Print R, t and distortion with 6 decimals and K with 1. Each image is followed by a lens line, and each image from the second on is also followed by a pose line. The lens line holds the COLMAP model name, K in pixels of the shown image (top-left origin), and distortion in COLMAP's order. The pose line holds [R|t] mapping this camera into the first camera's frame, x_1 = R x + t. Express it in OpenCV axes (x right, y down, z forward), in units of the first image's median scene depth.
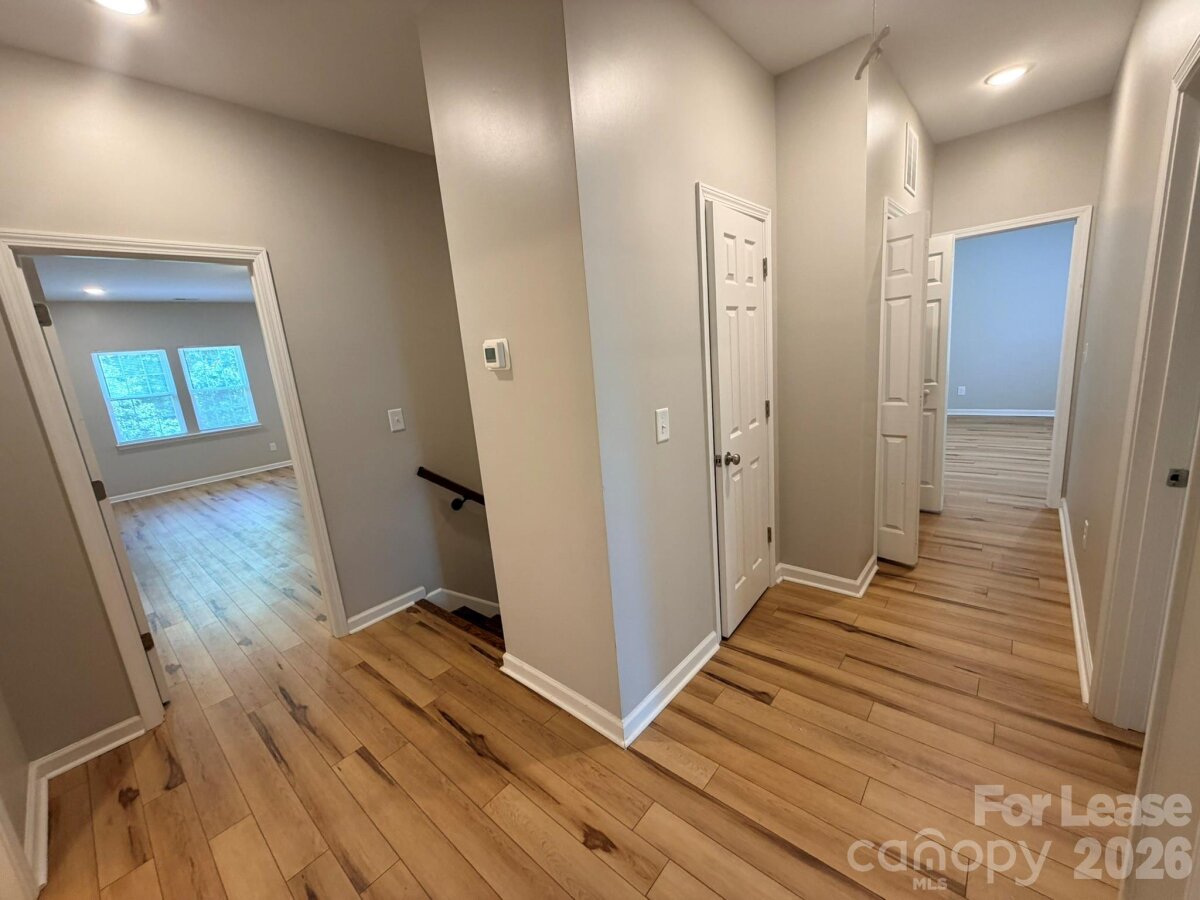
lens RADIAL K [[480.8, 0, 594.8], [0, 480.8, 451.6], [0, 0, 1]] dist [-0.000889, 0.000175]
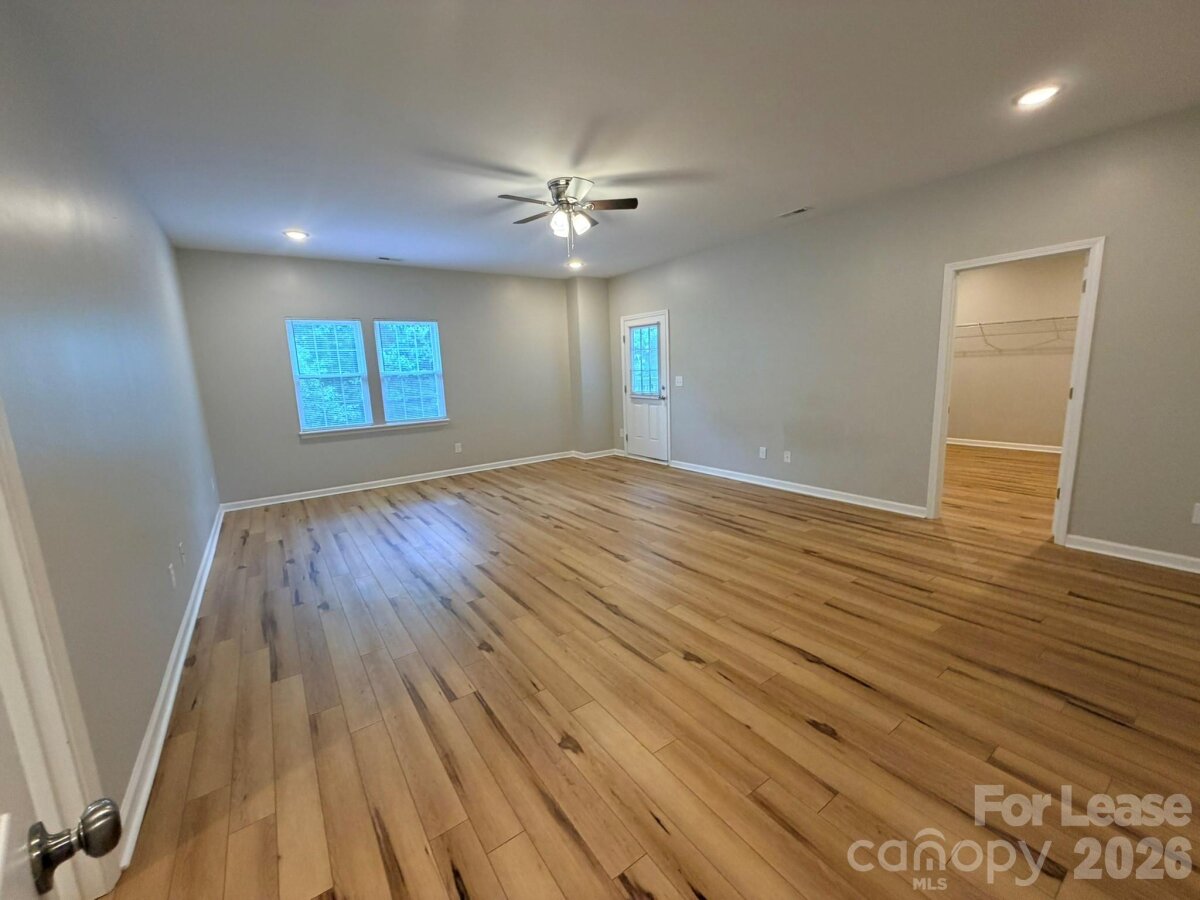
lens RADIAL K [[480.8, 0, 597.0], [0, 480.8, 448.0], [0, 0, 1]] dist [-0.000889, 0.000175]
pose [[0.970156, 0.090500, -0.224959, -0.299866], [-0.095759, 0.995325, -0.012557, -0.025714], [0.222771, 0.033724, 0.974287, 0.298906]]
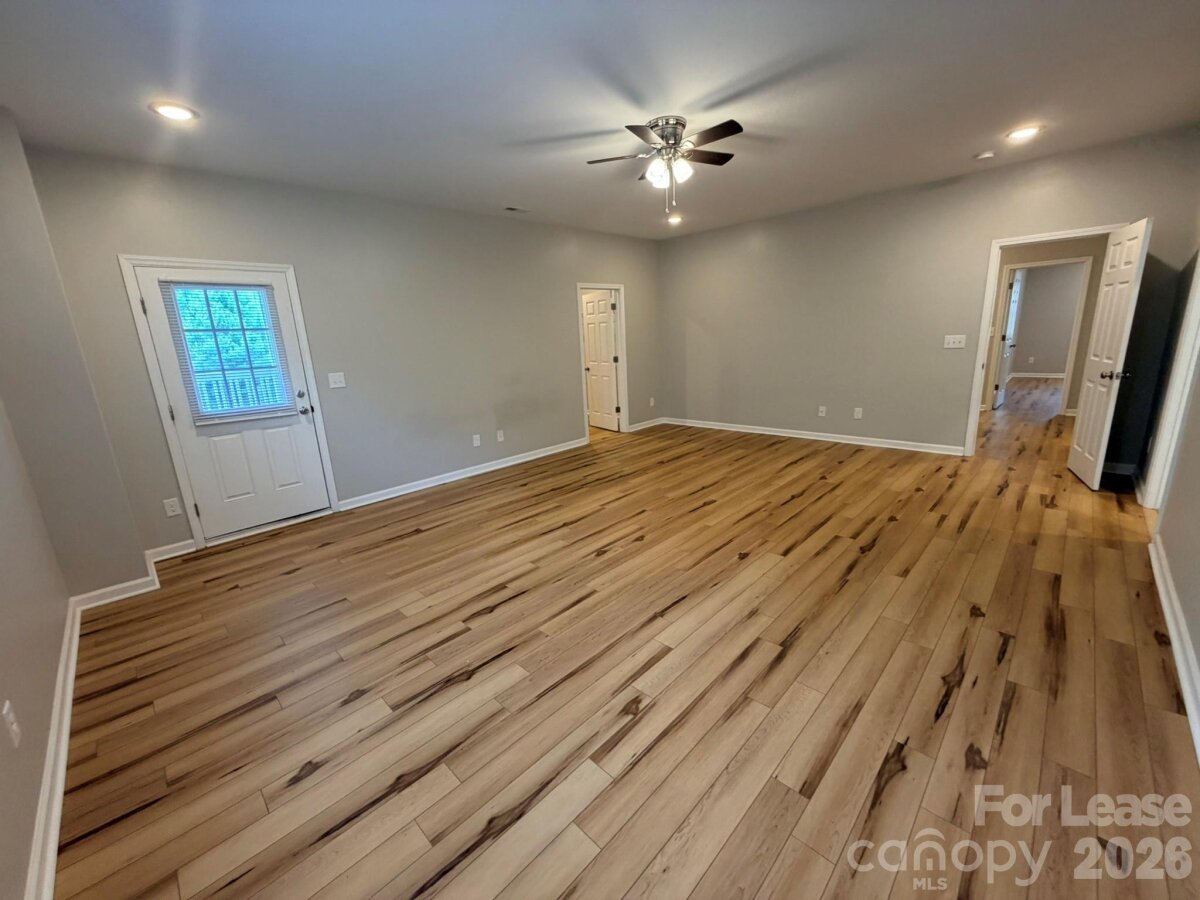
lens RADIAL K [[480.8, 0, 590.4], [0, 480.8, 452.5], [0, 0, 1]] dist [-0.000889, 0.000175]
pose [[0.066811, -0.152630, 0.986022, -0.966811], [0.248188, 0.959712, 0.131741, -0.092335], [-0.966405, 0.235917, 0.102000, 0.877812]]
